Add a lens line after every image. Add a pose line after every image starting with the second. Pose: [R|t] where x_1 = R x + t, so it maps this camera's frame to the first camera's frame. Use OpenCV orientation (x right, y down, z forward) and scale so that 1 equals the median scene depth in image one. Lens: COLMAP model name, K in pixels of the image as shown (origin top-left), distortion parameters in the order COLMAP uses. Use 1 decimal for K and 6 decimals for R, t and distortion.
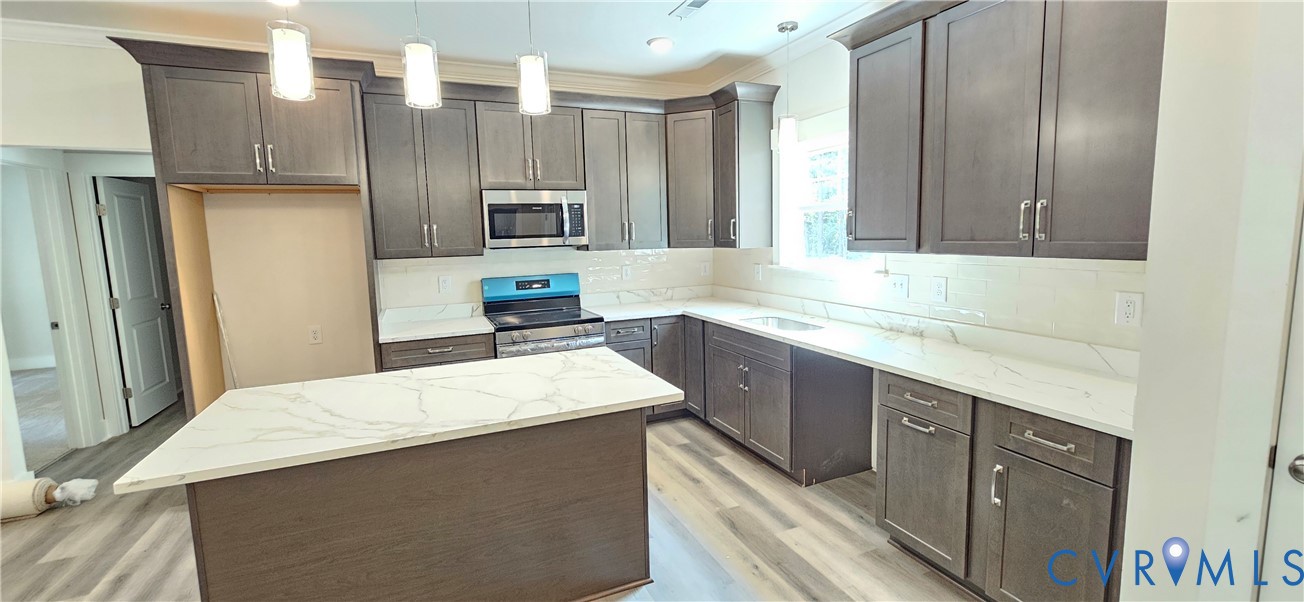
lens RADIAL K [[535.8, 0, 649.2], [0, 535.8, 296.6], [0, 0, 1]] dist [-0.001159, 0.000445]
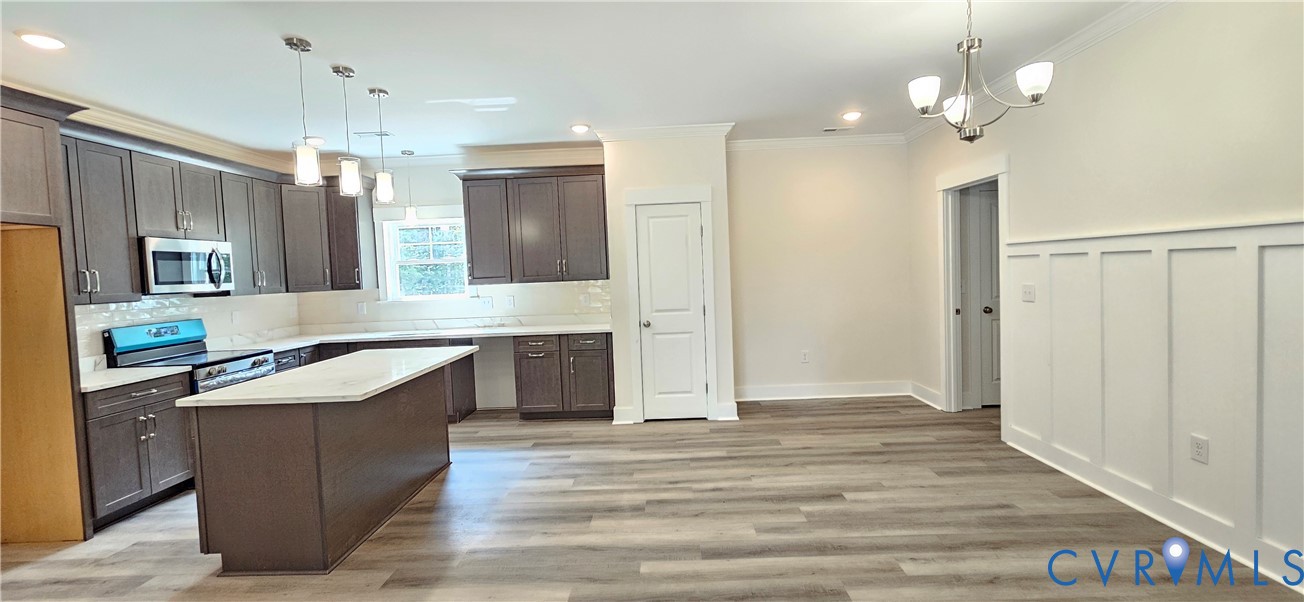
lens RADIAL K [[535.8, 0, 649.2], [0, 535.8, 296.6], [0, 0, 1]] dist [-0.001159, 0.000445]
pose [[0.431377, -0.034665, 0.901506, -0.837289], [0.136418, 0.990278, -0.027199, 0.073413], [-0.891798, 0.134715, 0.431912, -0.287296]]
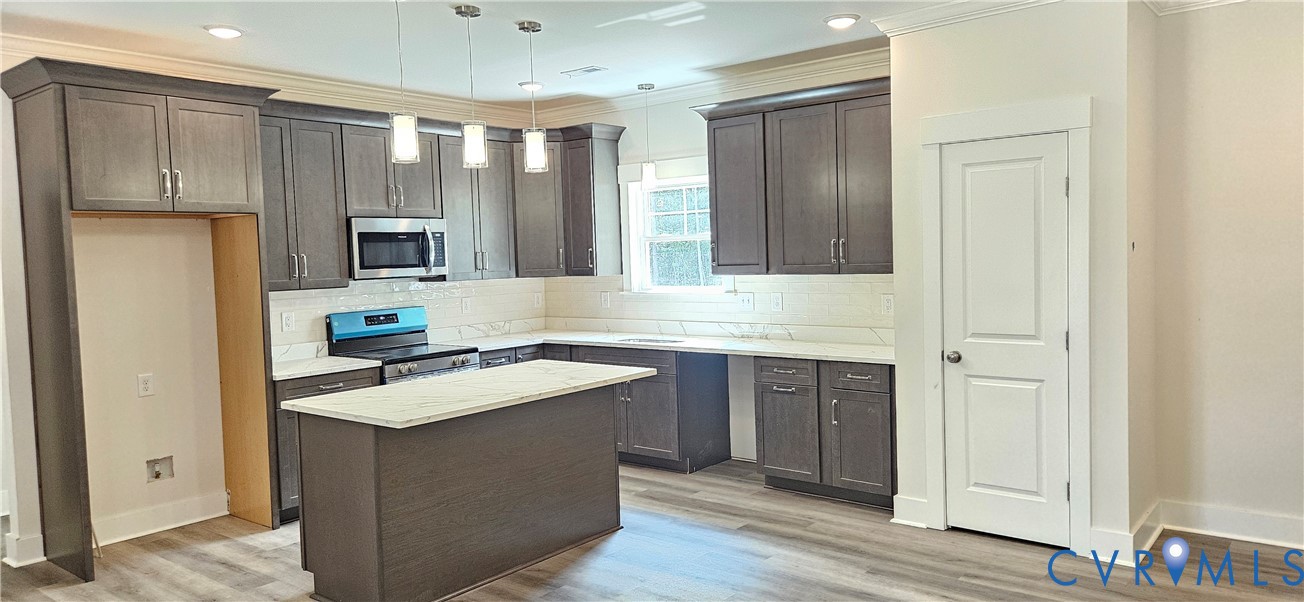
lens RADIAL K [[867.3, 0, 652.0], [0, 867.3, 301.0], [0, 0, 1]] dist [0.058279, -0.002116]
pose [[0.891023, -0.027173, 0.453145, -0.552506], [0.061555, 0.996220, -0.061297, 0.075355], [-0.449766, 0.082510, 0.889327, -0.604521]]
